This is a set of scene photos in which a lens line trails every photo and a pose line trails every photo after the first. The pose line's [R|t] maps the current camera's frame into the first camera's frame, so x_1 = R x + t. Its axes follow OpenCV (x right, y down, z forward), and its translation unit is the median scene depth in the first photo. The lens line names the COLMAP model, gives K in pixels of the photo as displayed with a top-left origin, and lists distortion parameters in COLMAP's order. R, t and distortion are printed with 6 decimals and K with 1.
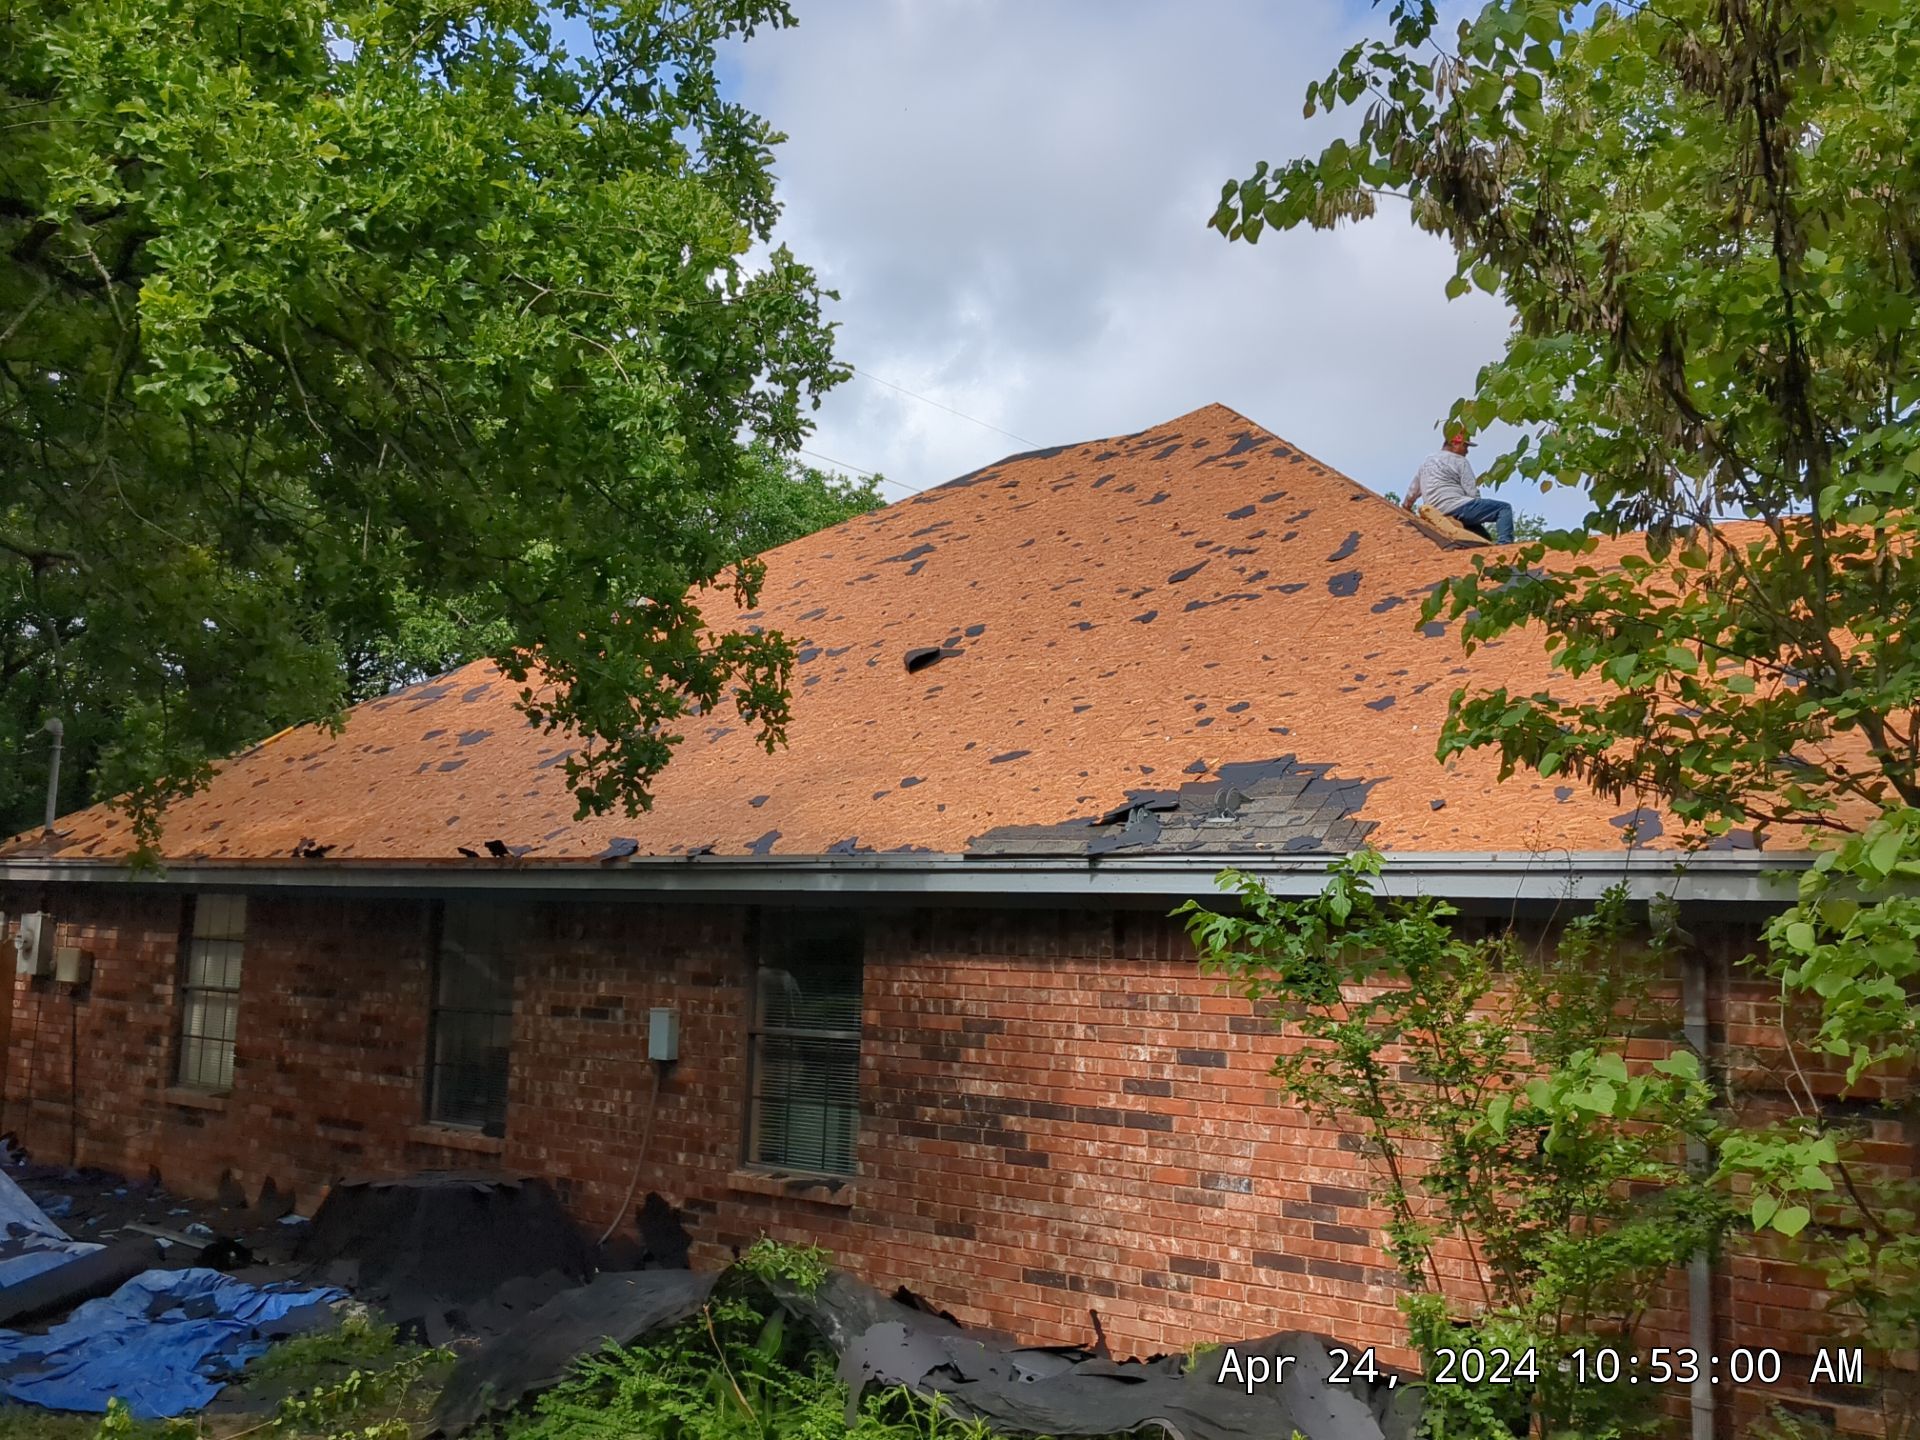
lens RADIAL K [[1744.4, 0, 961.7], [0, 1744.4, 715.4], [0, 0, 1]] dist [0.044872, -0.106376]
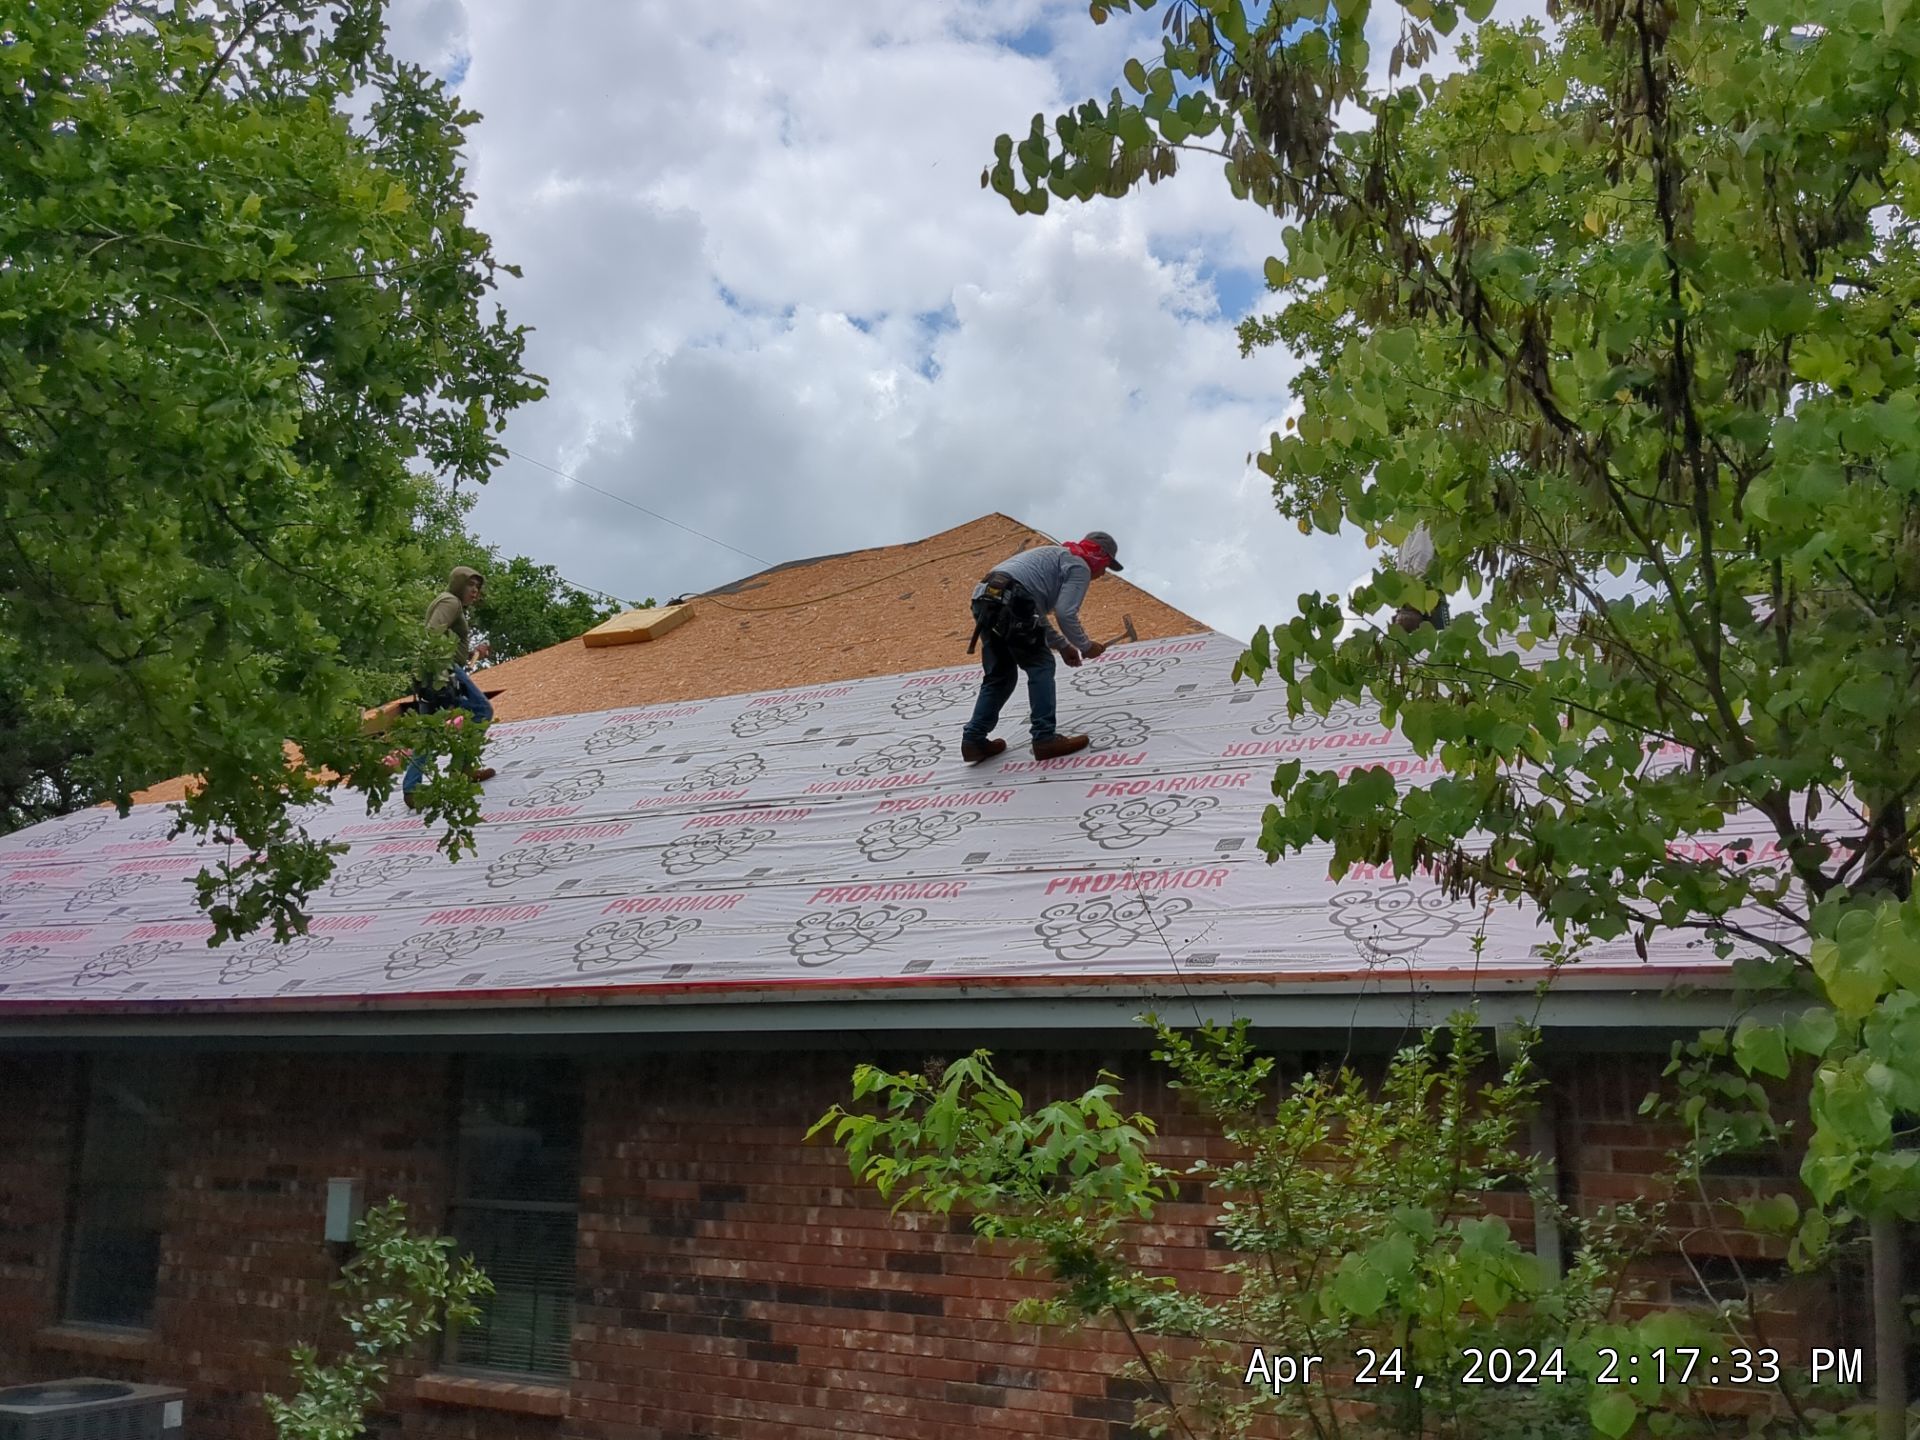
lens RADIAL K [[1728.5, 0, 960.0], [0, 1728.5, 720.0], [0, 0, 1]] dist [0.054556, -0.113246]
pose [[0.992846, 0.010861, 0.118903, 0.028359], [-0.000800, 0.996437, -0.084337, 0.024052], [-0.119396, 0.083639, 0.989318, 0.160441]]
